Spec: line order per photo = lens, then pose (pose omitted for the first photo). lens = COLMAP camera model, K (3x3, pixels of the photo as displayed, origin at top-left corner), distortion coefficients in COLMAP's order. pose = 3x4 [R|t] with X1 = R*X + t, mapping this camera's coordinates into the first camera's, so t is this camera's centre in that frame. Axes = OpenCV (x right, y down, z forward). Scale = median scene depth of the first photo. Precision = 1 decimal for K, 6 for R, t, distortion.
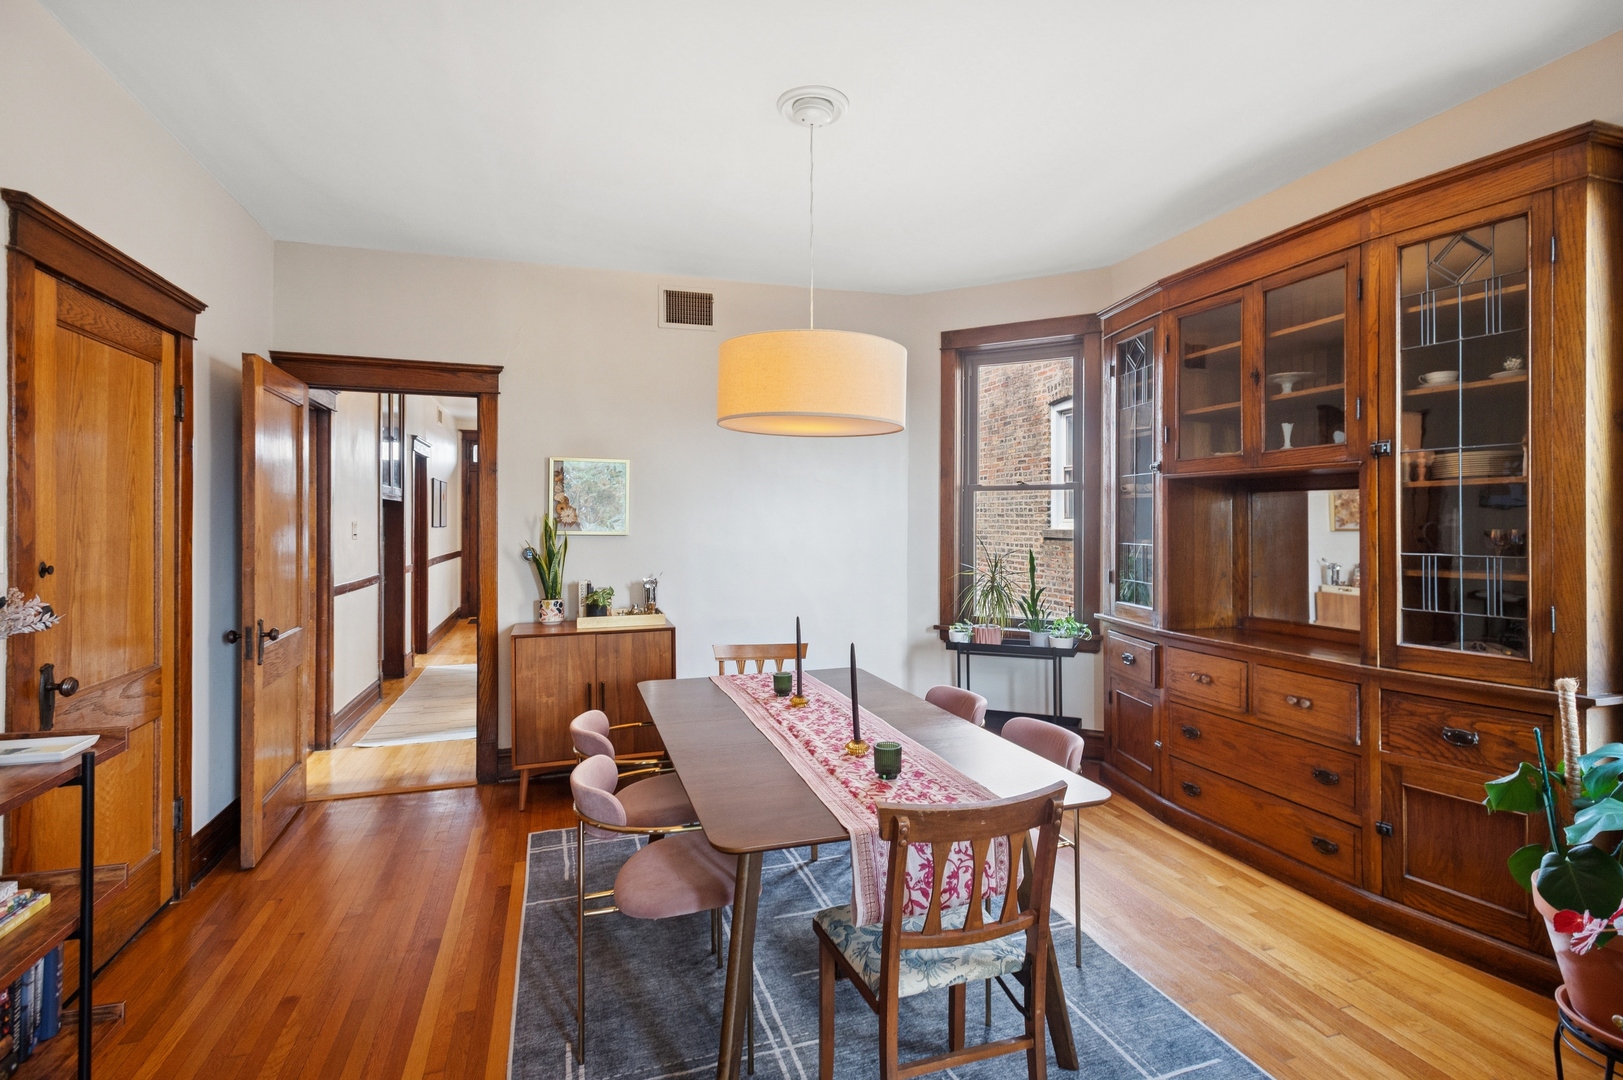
lens RADIAL K [[774.6, 0, 819.5], [0, 774.6, 505.3], [0, 0, 1]] dist [0.015376, 0.000014]
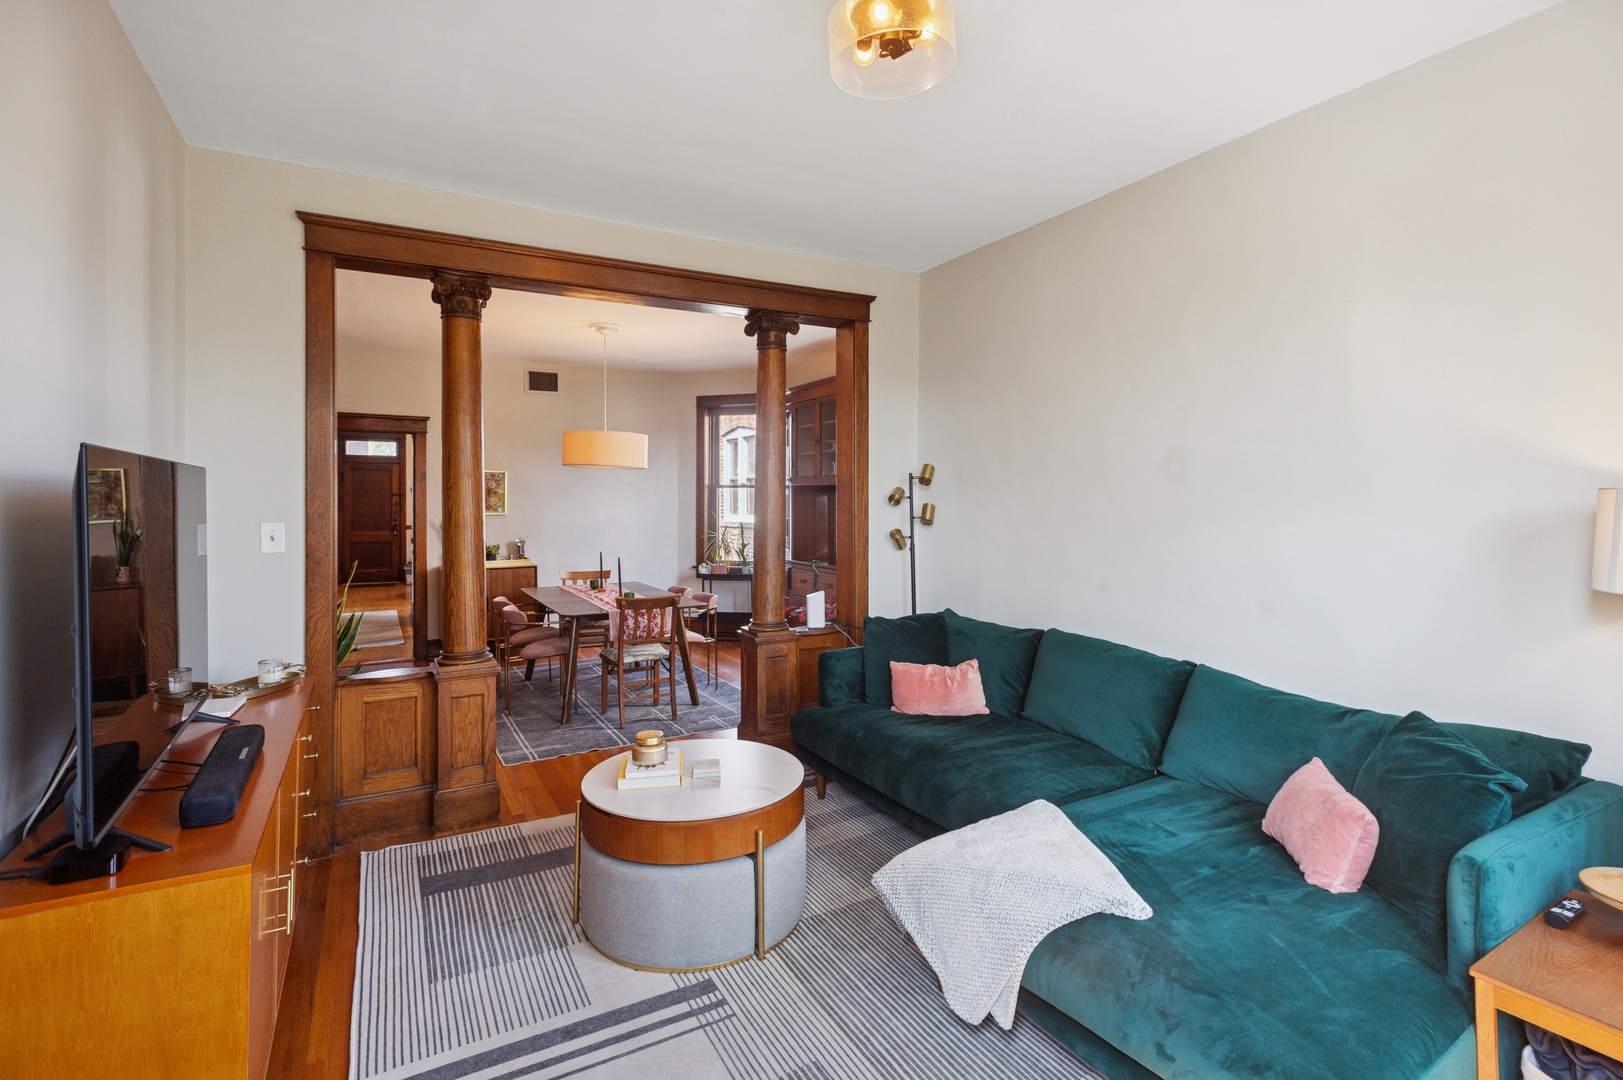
lens RADIAL K [[774.6, 0, 819.5], [0, 774.6, 505.3], [0, 0, 1]] dist [0.015376, 0.000014]
pose [[0.981654, -0.000729, 0.190669, 0.110471], [-0.004254, 0.999660, 0.025721, -0.030076], [-0.190623, -0.026060, 0.981317, -0.864158]]
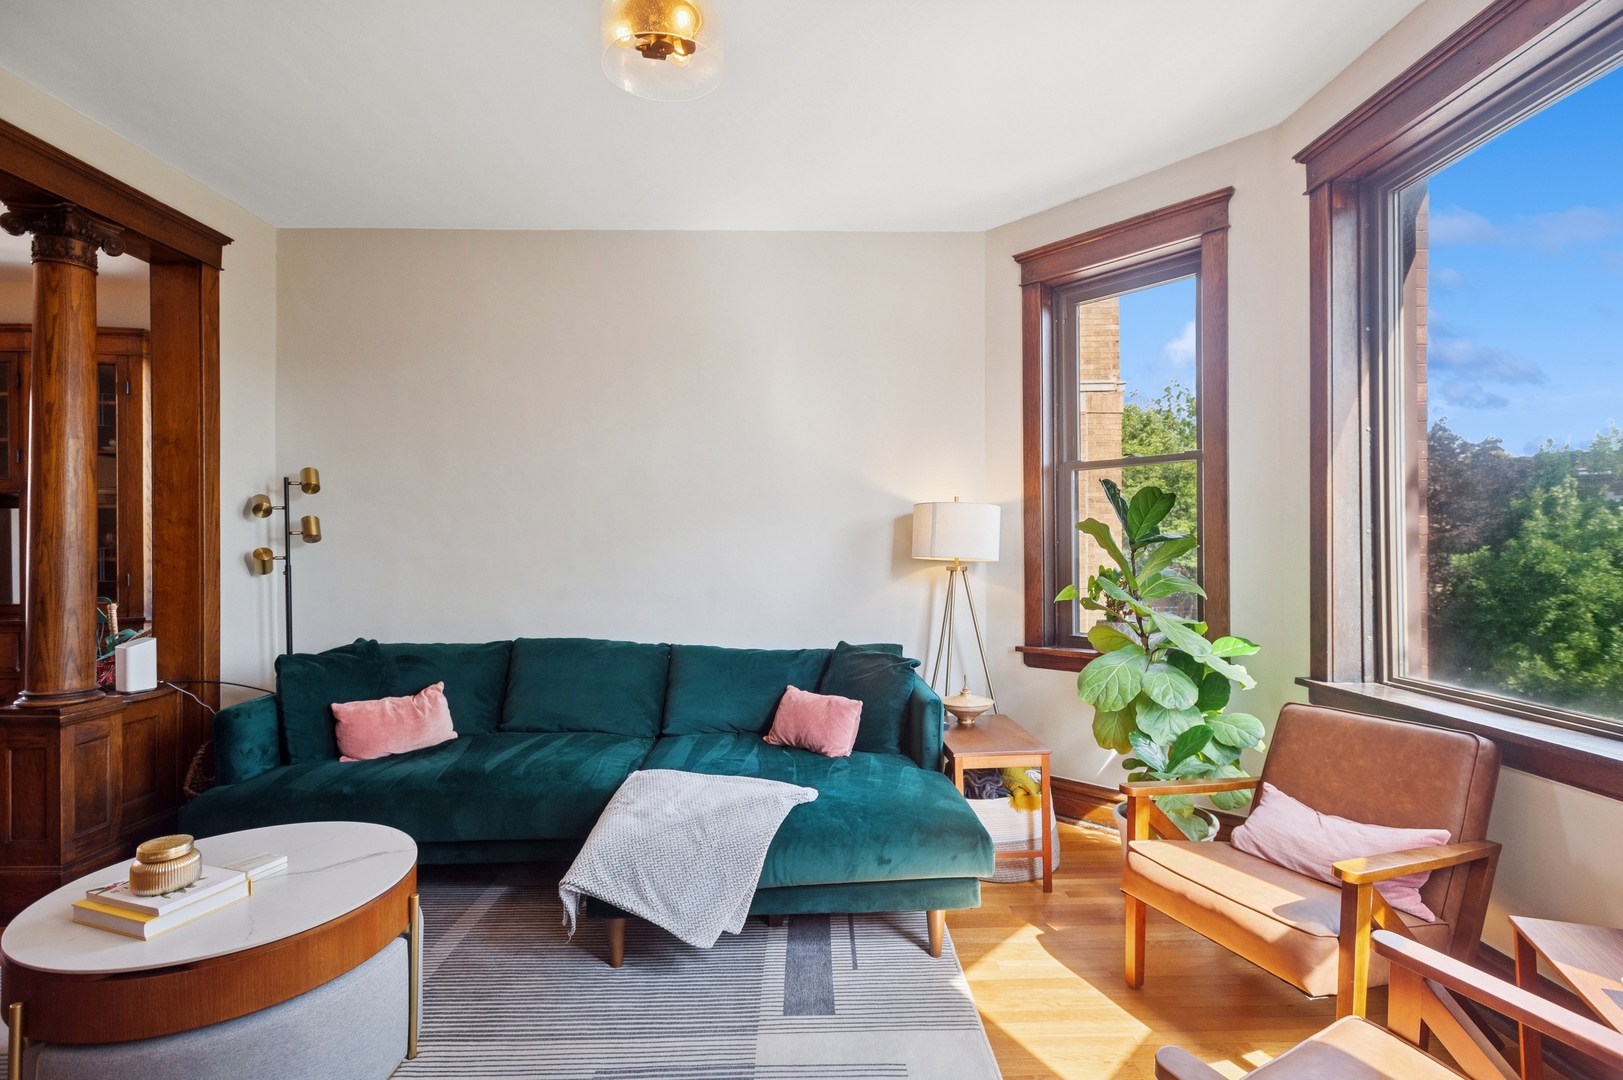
lens RADIAL K [[768.7, 0, 813.7], [0, 768.7, 546.3], [0, 0, 1]] dist [0.015126, -0.005739]
pose [[0.302116, 0.001804, 0.953270, -0.202189], [-0.016389, 0.999860, 0.003301, 0.017090], [-0.953130, -0.016620, 0.302103, -0.644416]]
